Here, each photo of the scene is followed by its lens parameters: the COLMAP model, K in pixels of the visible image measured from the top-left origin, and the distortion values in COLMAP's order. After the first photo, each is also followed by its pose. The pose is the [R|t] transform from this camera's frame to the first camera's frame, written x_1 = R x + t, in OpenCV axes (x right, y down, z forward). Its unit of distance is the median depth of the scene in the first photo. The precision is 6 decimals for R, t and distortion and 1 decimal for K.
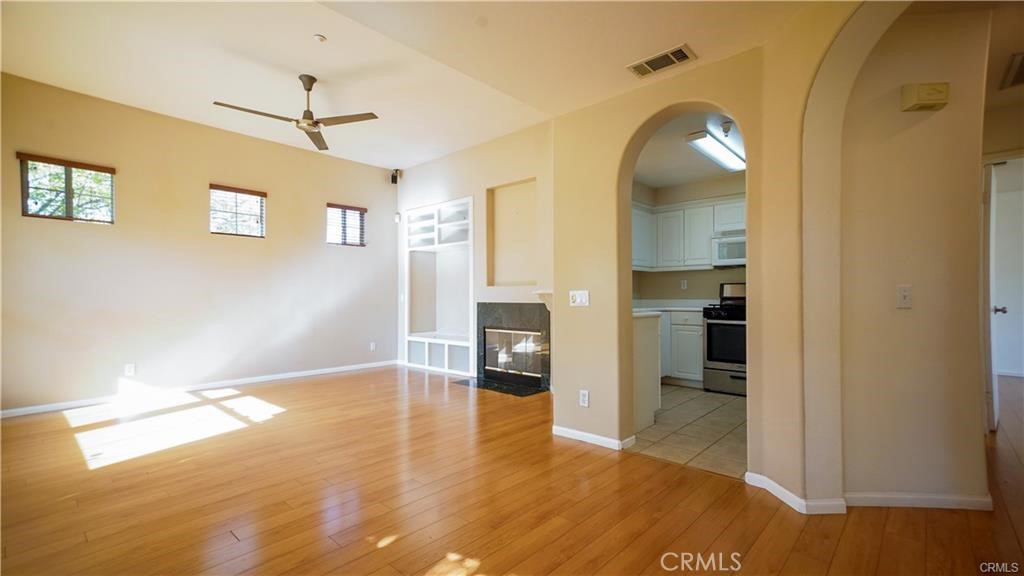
lens RADIAL K [[451.9, 0, 516.9], [0, 451.9, 292.1], [0, 0, 1]] dist [0.020750, 0.001383]
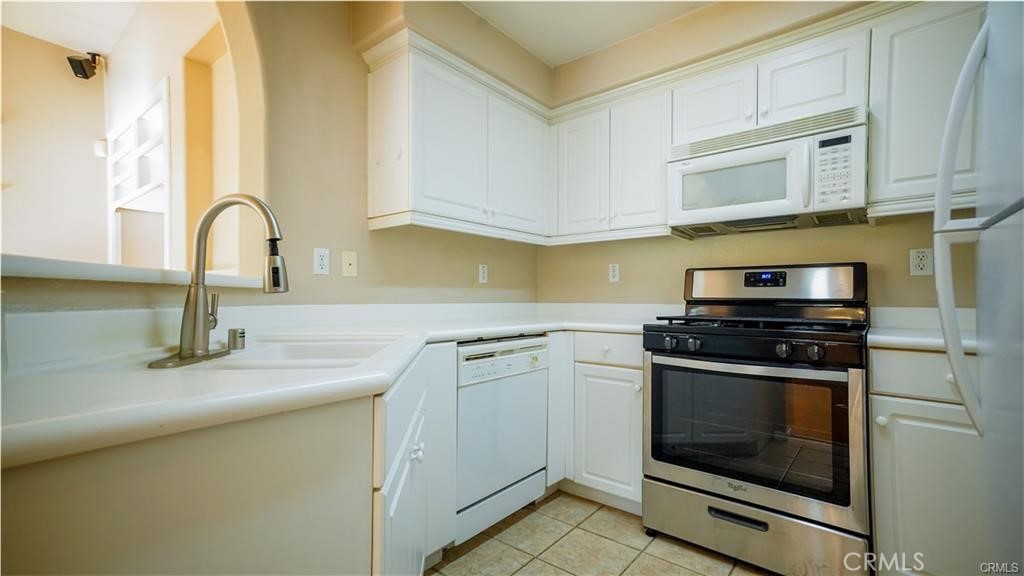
lens RADIAL K [[451.9, 0, 510.8], [0, 451.9, 293.5], [0, 0, 1]] dist [0.020750, 0.001383]
pose [[0.998729, 0.008835, 0.049616, 0.261963], [-0.008912, 0.999959, 0.001329, 0.006632], [-0.049602, -0.001769, 0.998768, 0.579390]]
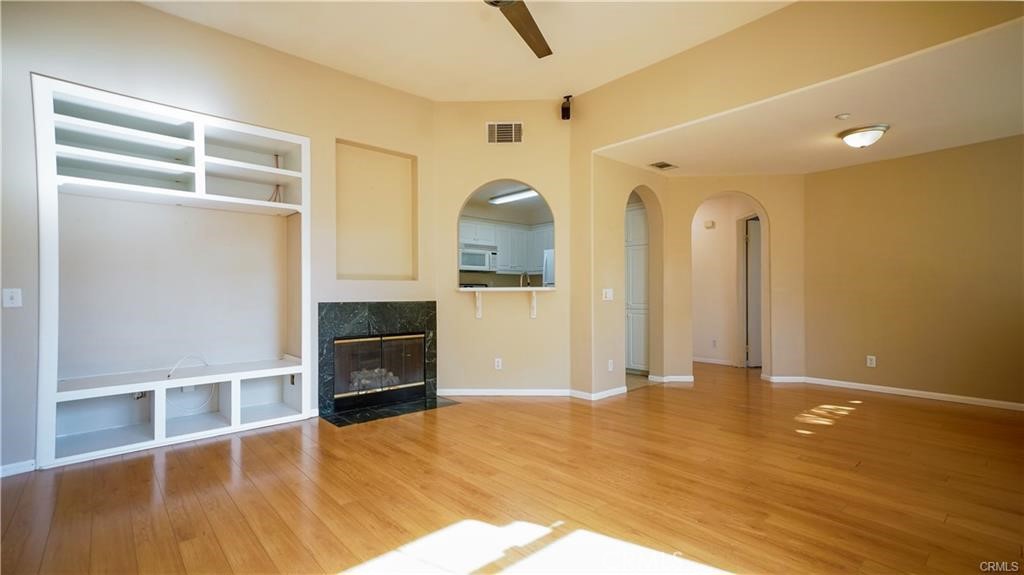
lens RADIAL K [[451.9, 0, 513.9], [0, 451.9, 295.0], [0, 0, 1]] dist [0.020750, 0.001383]
pose [[0.097416, 0.000492, 0.995244, -0.804969], [-0.007139, 0.999974, 0.000204, 0.010867], [-0.995218, -0.007125, 0.097417, 0.729483]]
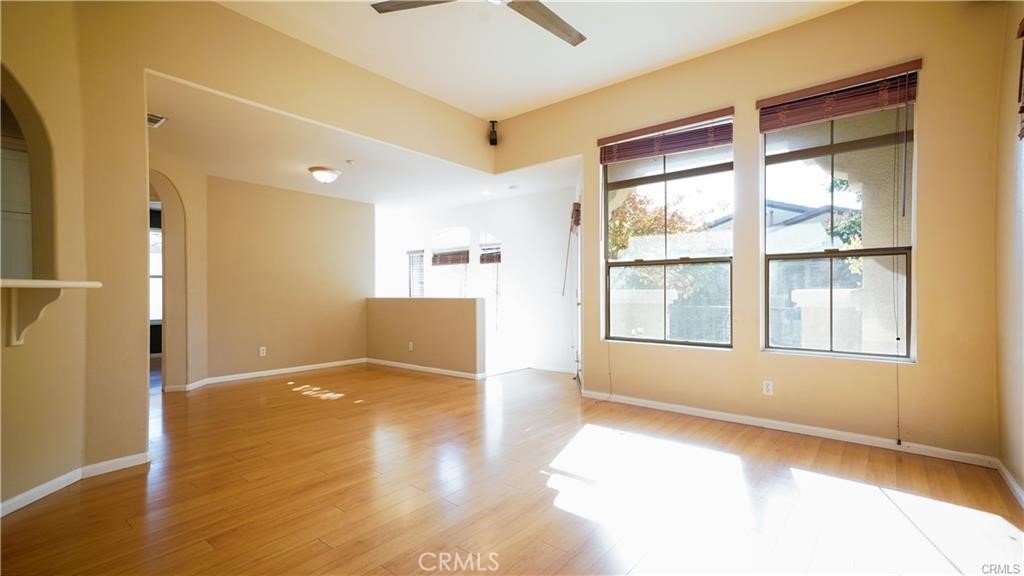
lens RADIAL K [[451.9, 0, 509.3], [0, 451.9, 292.6], [0, 0, 1]] dist [0.020750, 0.001383]
pose [[-0.999542, 0.004025, -0.030000, -0.359215], [0.004368, 0.999926, -0.011383, 0.012660], [0.029952, -0.011509, -0.999485, 1.231727]]
